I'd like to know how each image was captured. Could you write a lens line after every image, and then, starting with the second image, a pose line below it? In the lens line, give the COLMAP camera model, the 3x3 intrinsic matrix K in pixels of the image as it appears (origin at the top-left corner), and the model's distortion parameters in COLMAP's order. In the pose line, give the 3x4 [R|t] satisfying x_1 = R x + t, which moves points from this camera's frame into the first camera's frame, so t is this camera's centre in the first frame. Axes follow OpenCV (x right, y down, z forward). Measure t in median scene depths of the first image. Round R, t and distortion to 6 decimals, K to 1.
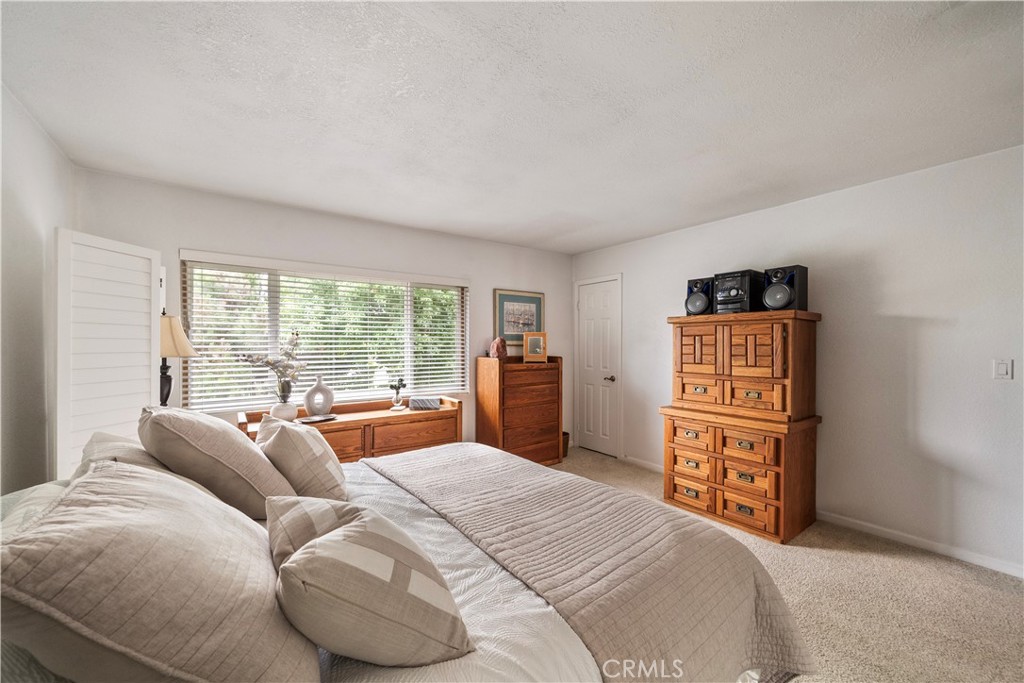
lens RADIAL K [[392.8, 0, 515.1], [0, 392.8, 343.8], [0, 0, 1]] dist [-0.005482, 0.000068]
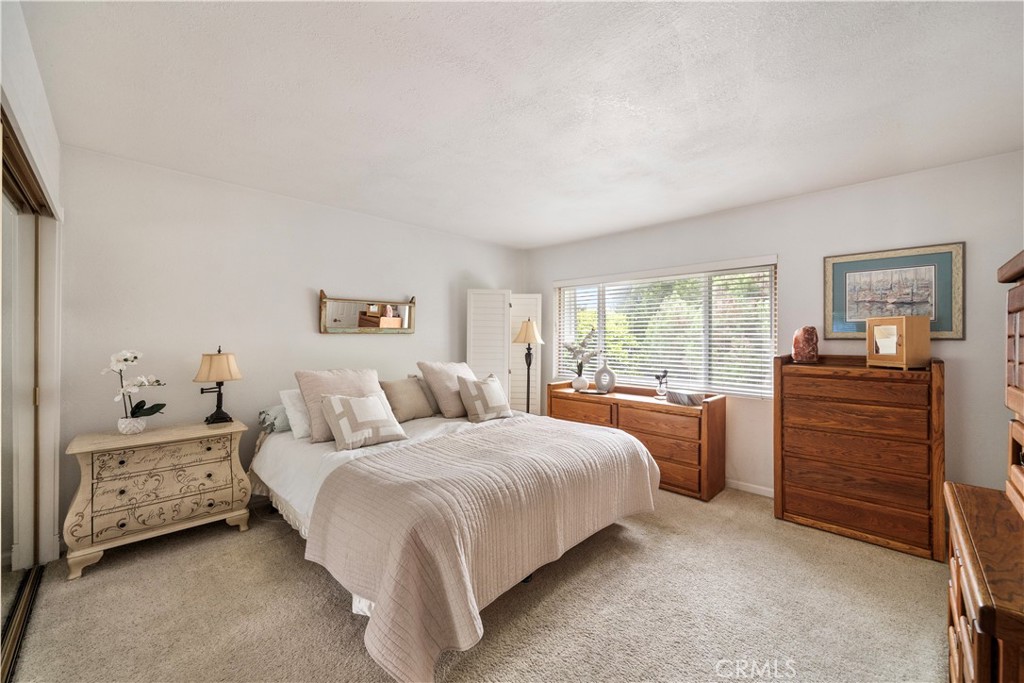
lens RADIAL K [[392.8, 0, 515.1], [0, 392.8, 343.8], [0, 0, 1]] dist [-0.005482, 0.000068]
pose [[0.171141, 0.015377, -0.985127, 0.666436], [-0.005400, 0.999878, 0.014669, 0.006455], [0.985232, 0.002809, 0.171203, 0.432310]]
